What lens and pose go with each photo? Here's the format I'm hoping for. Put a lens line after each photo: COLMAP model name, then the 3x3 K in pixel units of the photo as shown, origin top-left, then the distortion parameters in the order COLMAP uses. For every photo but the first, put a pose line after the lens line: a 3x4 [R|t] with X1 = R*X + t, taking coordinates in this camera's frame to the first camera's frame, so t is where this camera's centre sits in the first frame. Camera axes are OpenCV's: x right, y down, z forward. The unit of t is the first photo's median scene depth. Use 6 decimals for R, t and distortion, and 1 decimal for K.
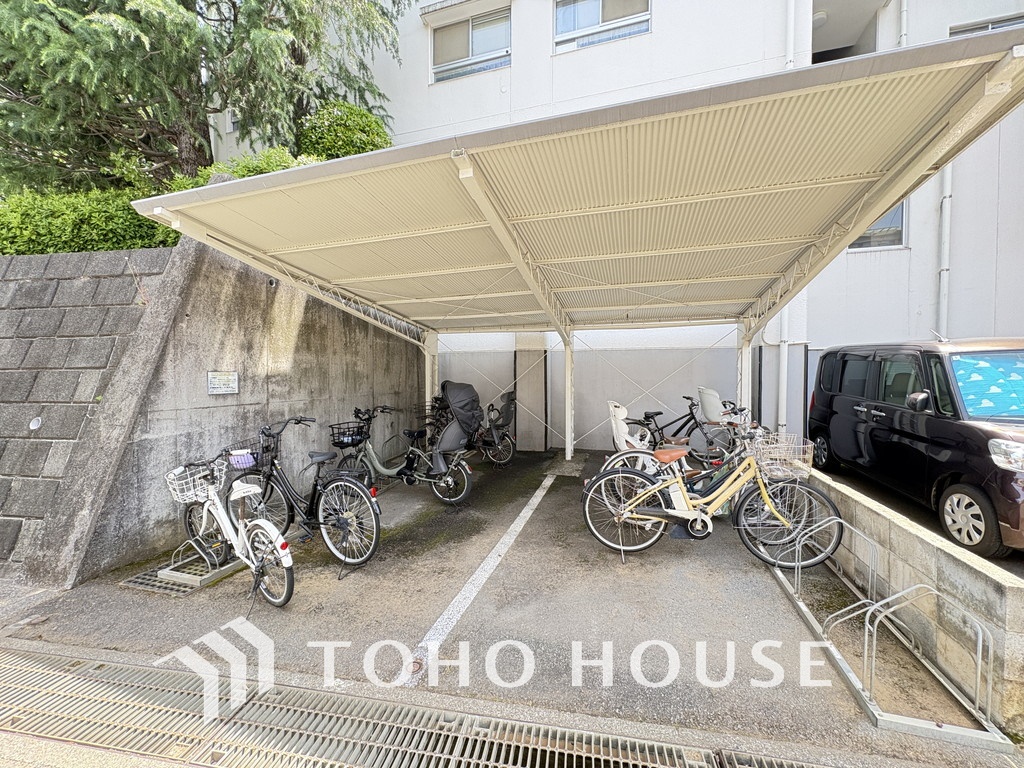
lens RADIAL K [[407.0, 0, 509.4], [0, 407.0, 383.7], [0, 0, 1]] dist [-0.000485, 0.000156]
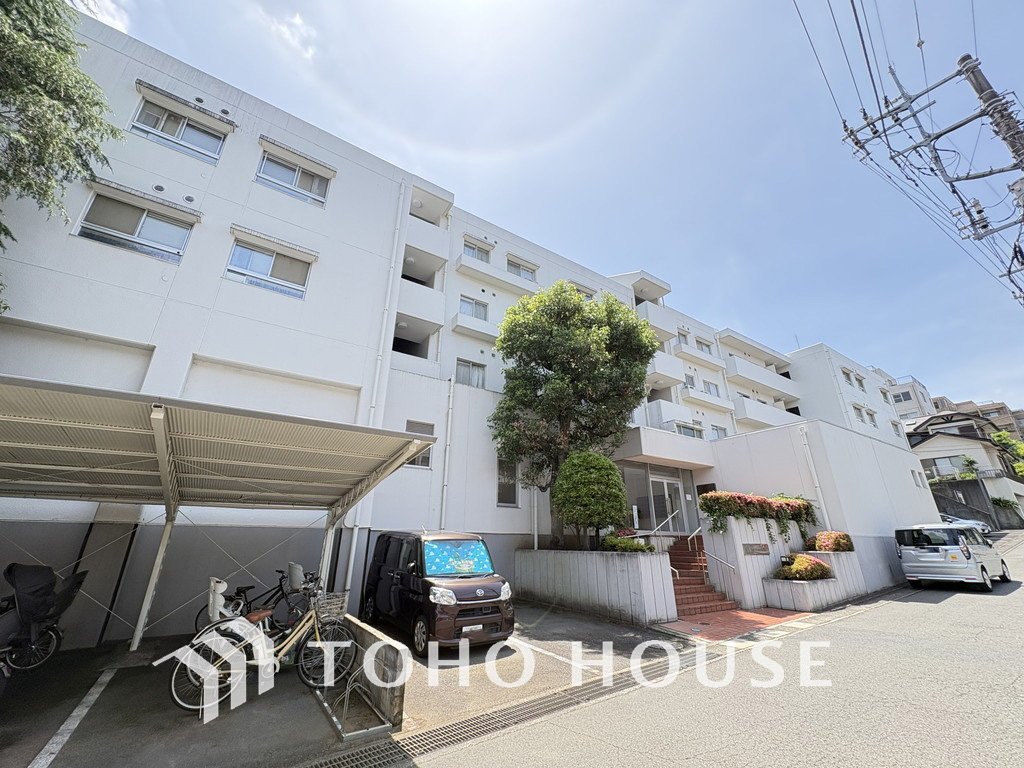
lens RADIAL K [[407.0, 0, 509.4], [0, 407.0, 383.7], [0, 0, 1]] dist [-0.000485, 0.000156]
pose [[0.631506, 0.286340, 0.720562, -0.171576], [0.013457, 0.925125, -0.379424, -0.014323], [-0.775255, 0.249305, 0.580368, -0.392135]]
